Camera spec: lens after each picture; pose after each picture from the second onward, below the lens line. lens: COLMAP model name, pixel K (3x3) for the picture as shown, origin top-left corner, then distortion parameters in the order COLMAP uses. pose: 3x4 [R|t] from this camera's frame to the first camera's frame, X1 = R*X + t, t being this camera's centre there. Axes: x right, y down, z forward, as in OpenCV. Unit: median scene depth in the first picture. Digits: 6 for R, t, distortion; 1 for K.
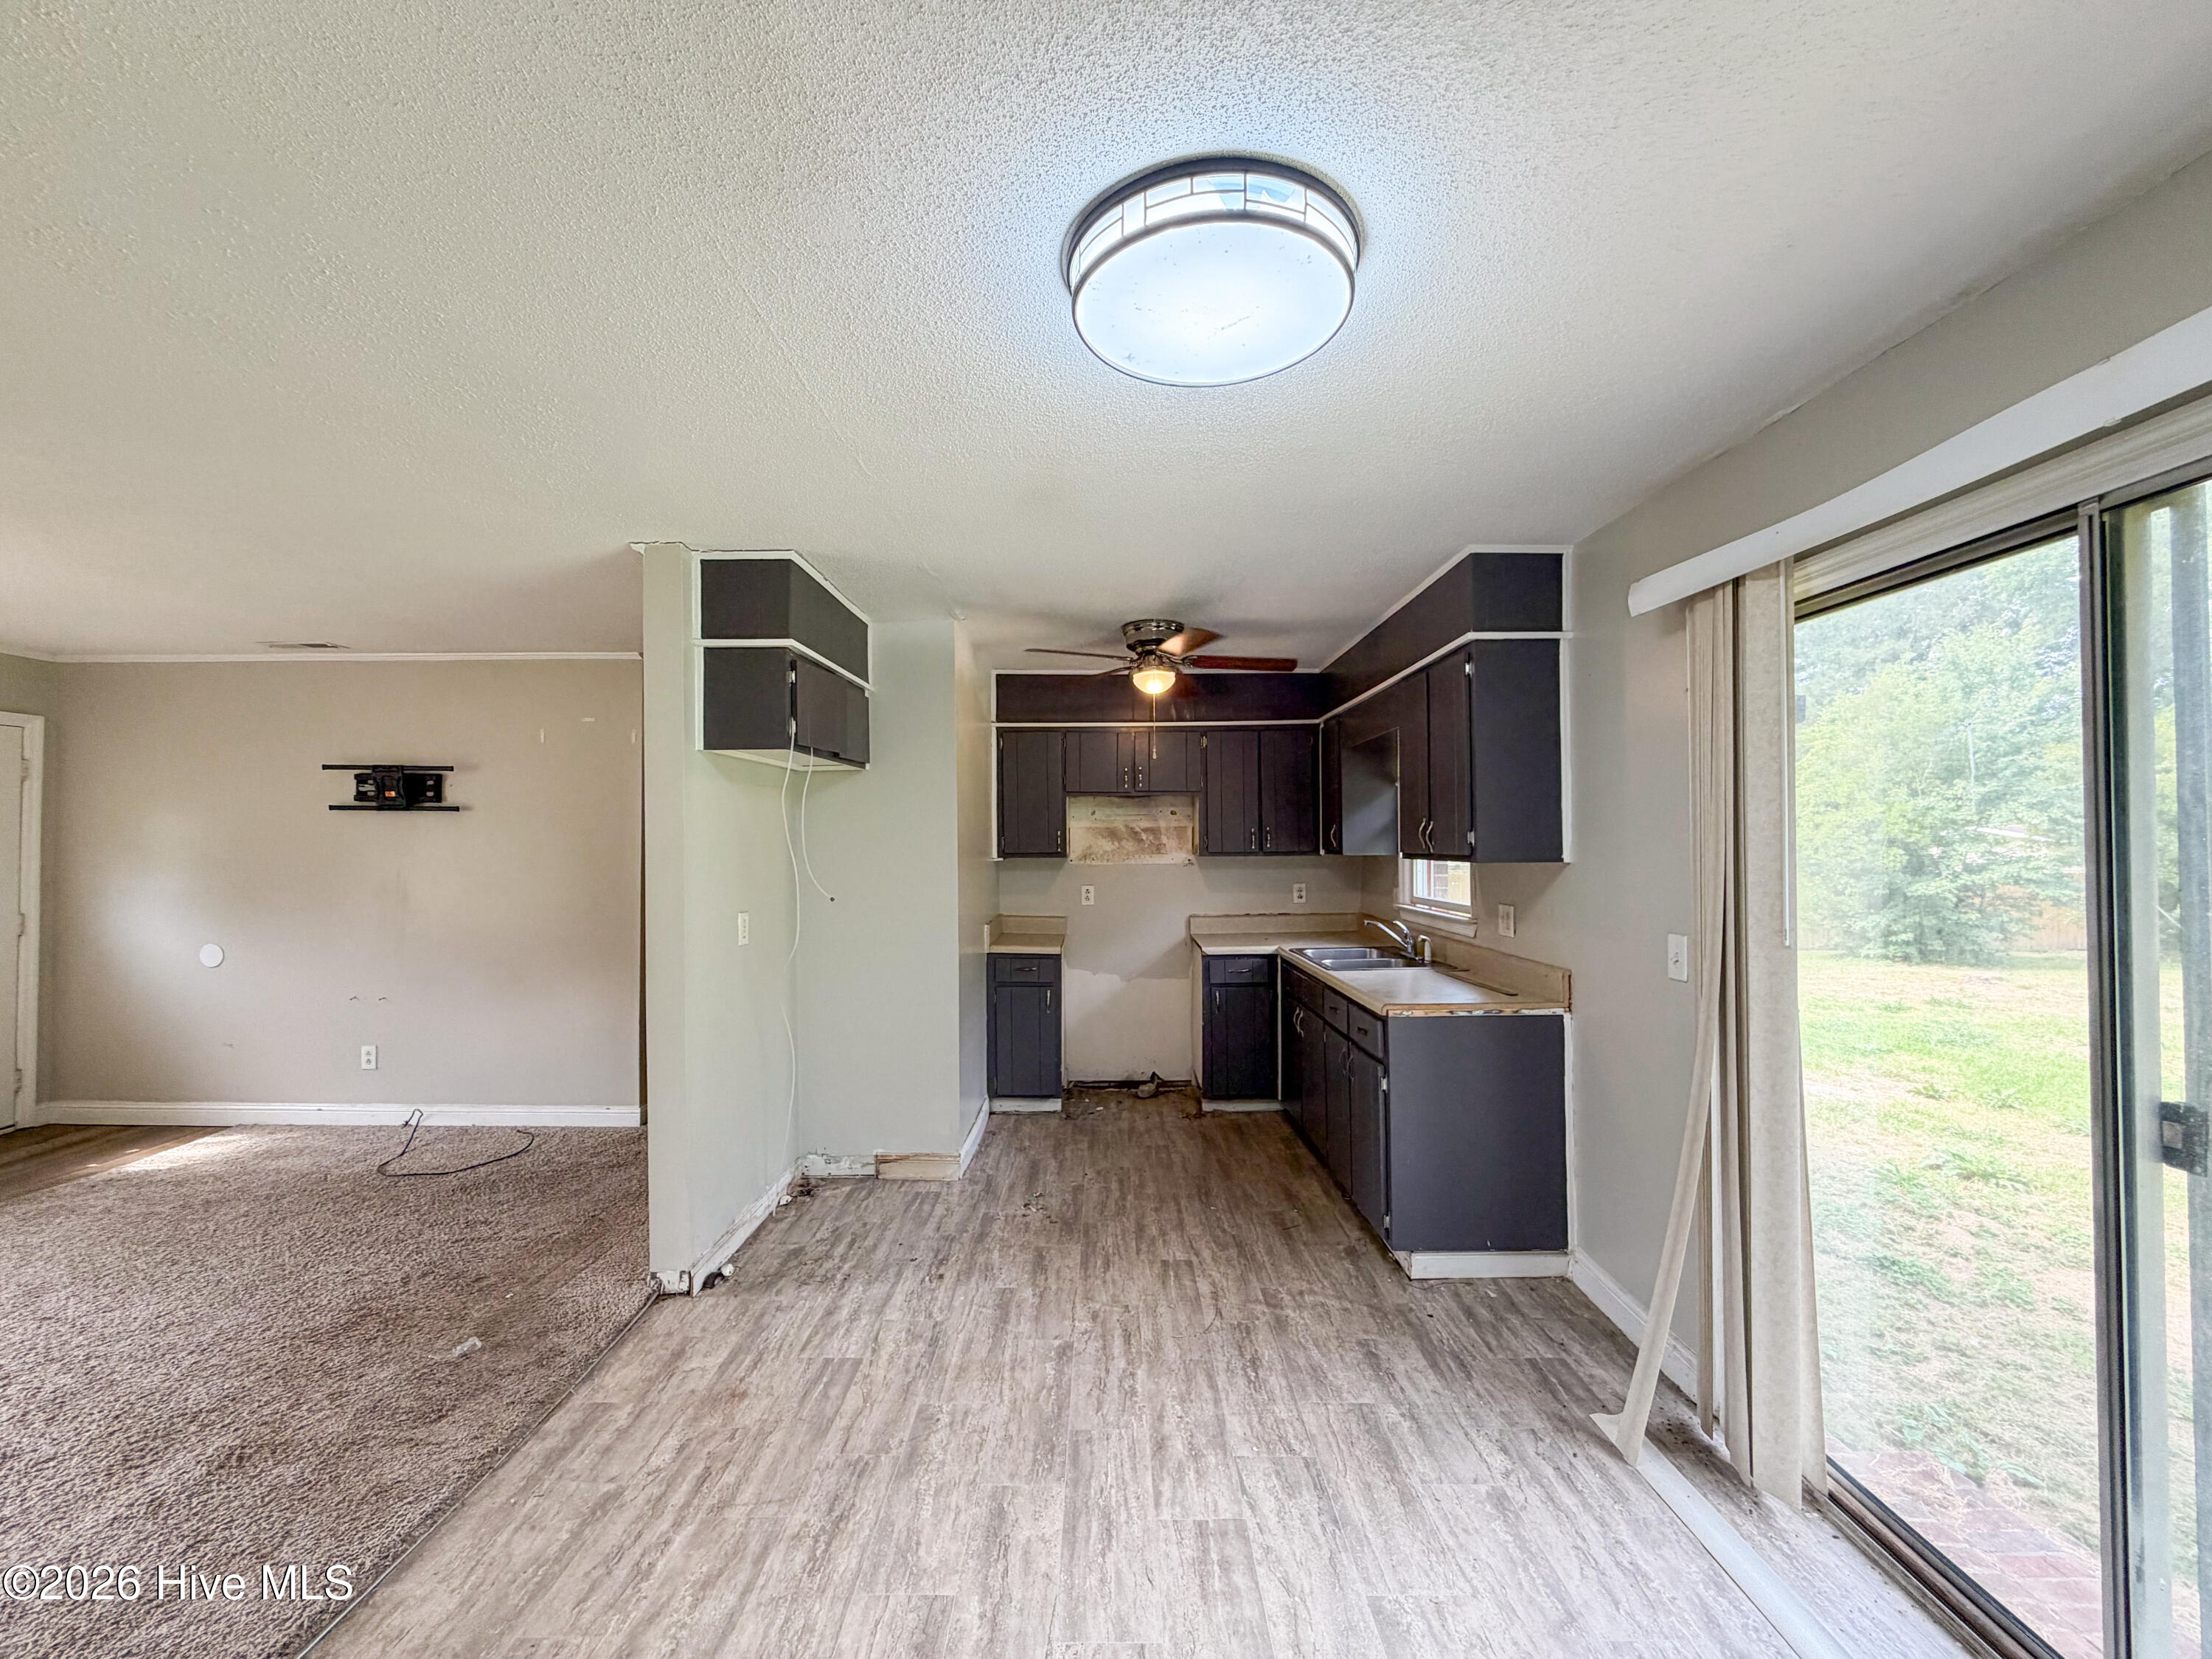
lens RADIAL K [[885.2, 0, 1099.8], [0, 885.2, 830.4], [0, 0, 1]] dist [0.001002, 0.000272]
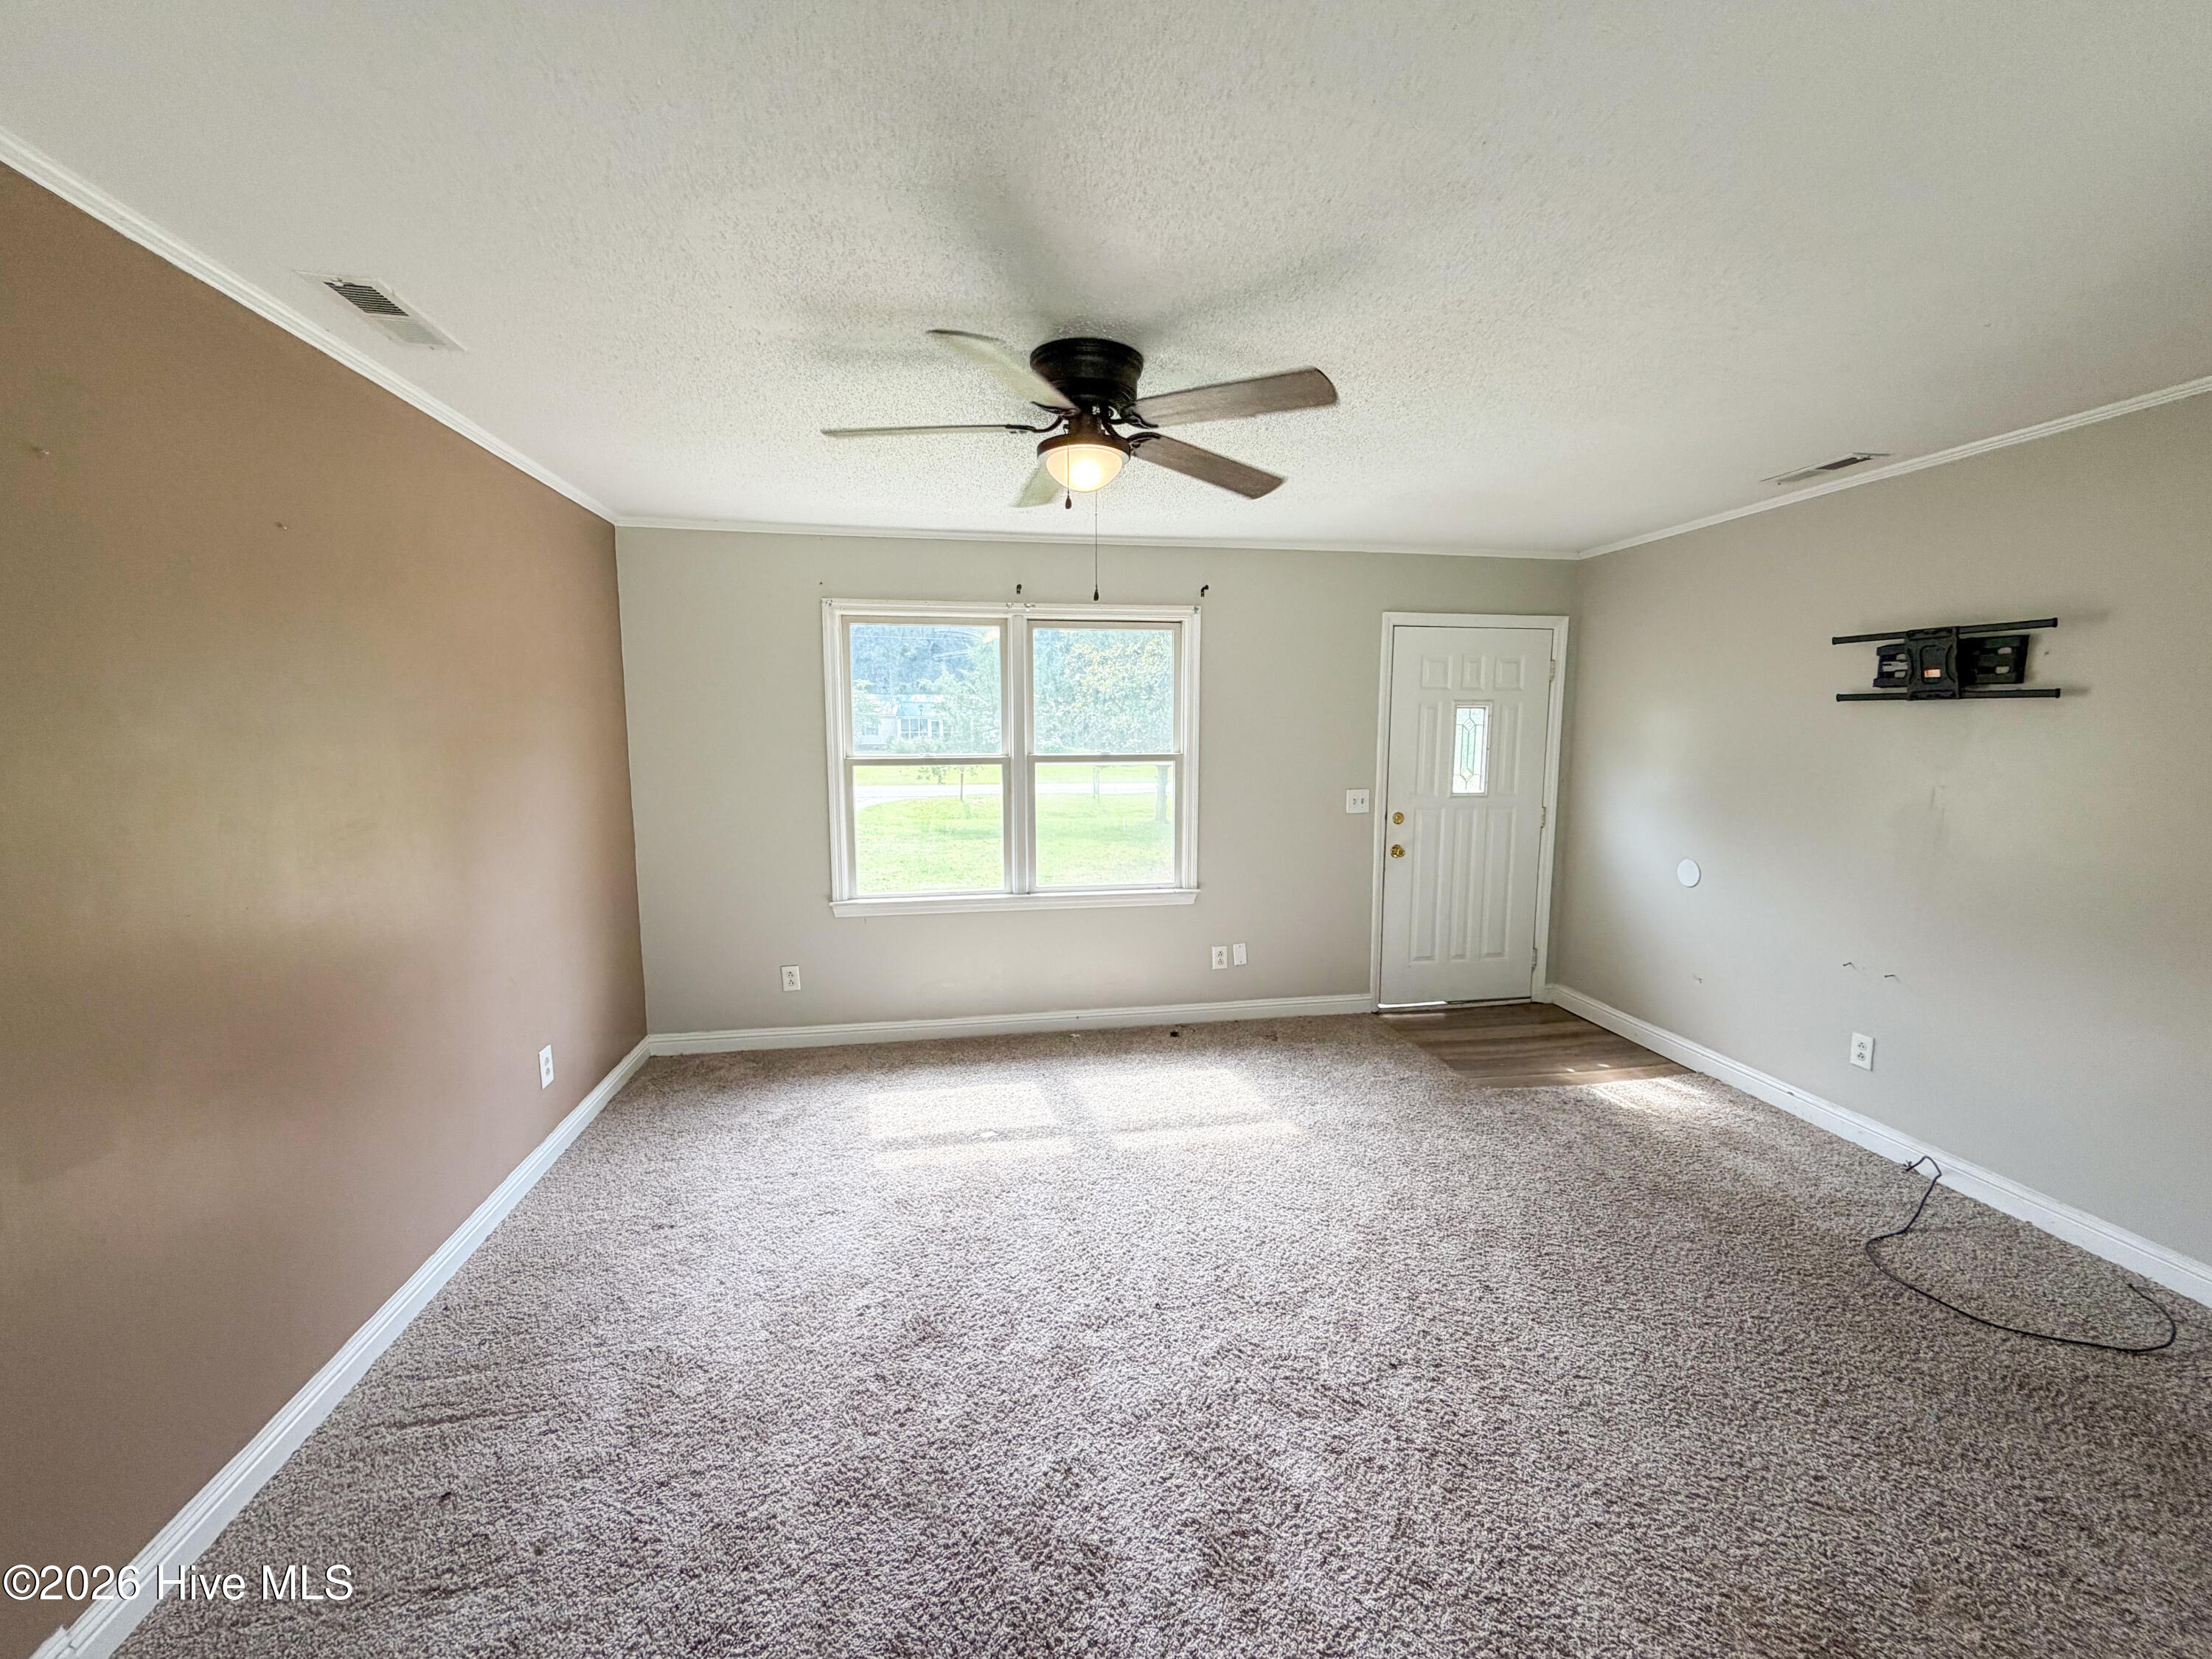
lens RADIAL K [[885.2, 0, 1099.8], [0, 885.2, 830.4], [0, 0, 1]] dist [0.001002, 0.000272]
pose [[0.176506, 0.115364, -0.977516, -0.336082], [0.012610, 0.992761, 0.119441, -0.015808], [0.984219, -0.033409, 0.173773, 0.365079]]
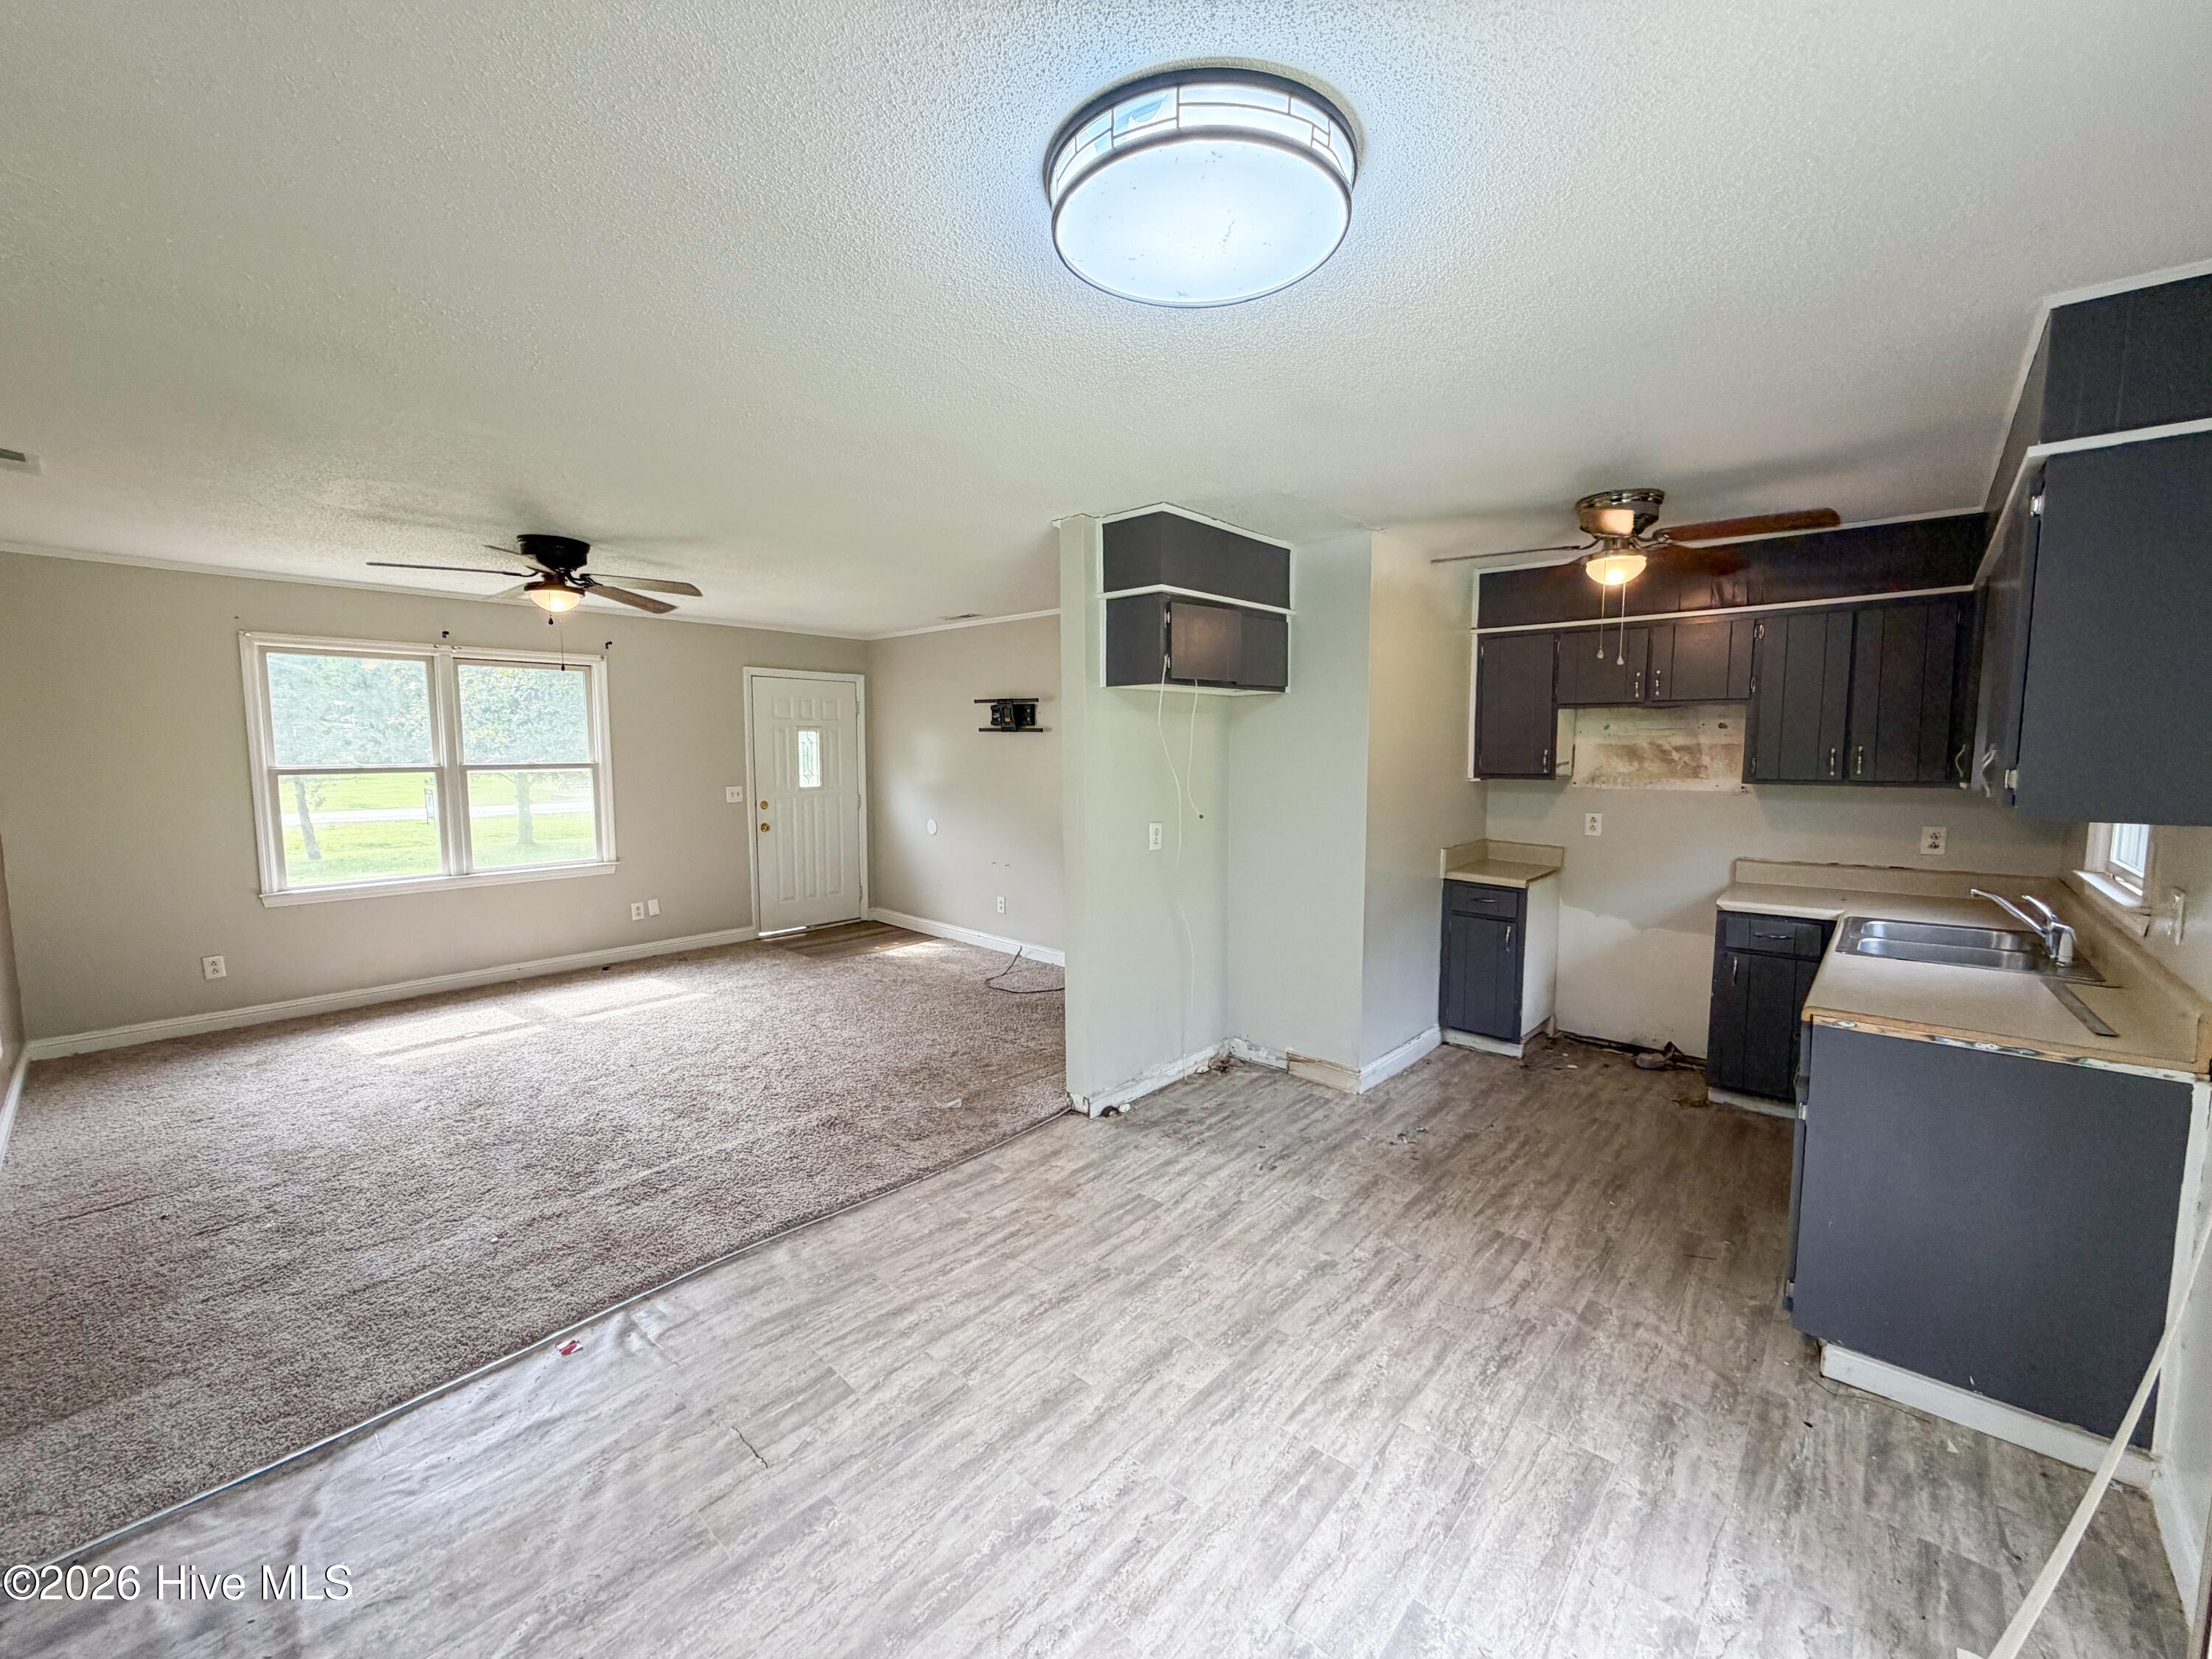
lens RADIAL K [[885.2, 0, 1099.8], [0, 885.2, 830.4], [0, 0, 1]] dist [0.001002, 0.000272]
pose [[0.745086, 0.068838, -0.663406, 0.303888], [0.003965, 0.994185, 0.107615, -0.022287], [0.666956, -0.082813, 0.740480, 0.074855]]
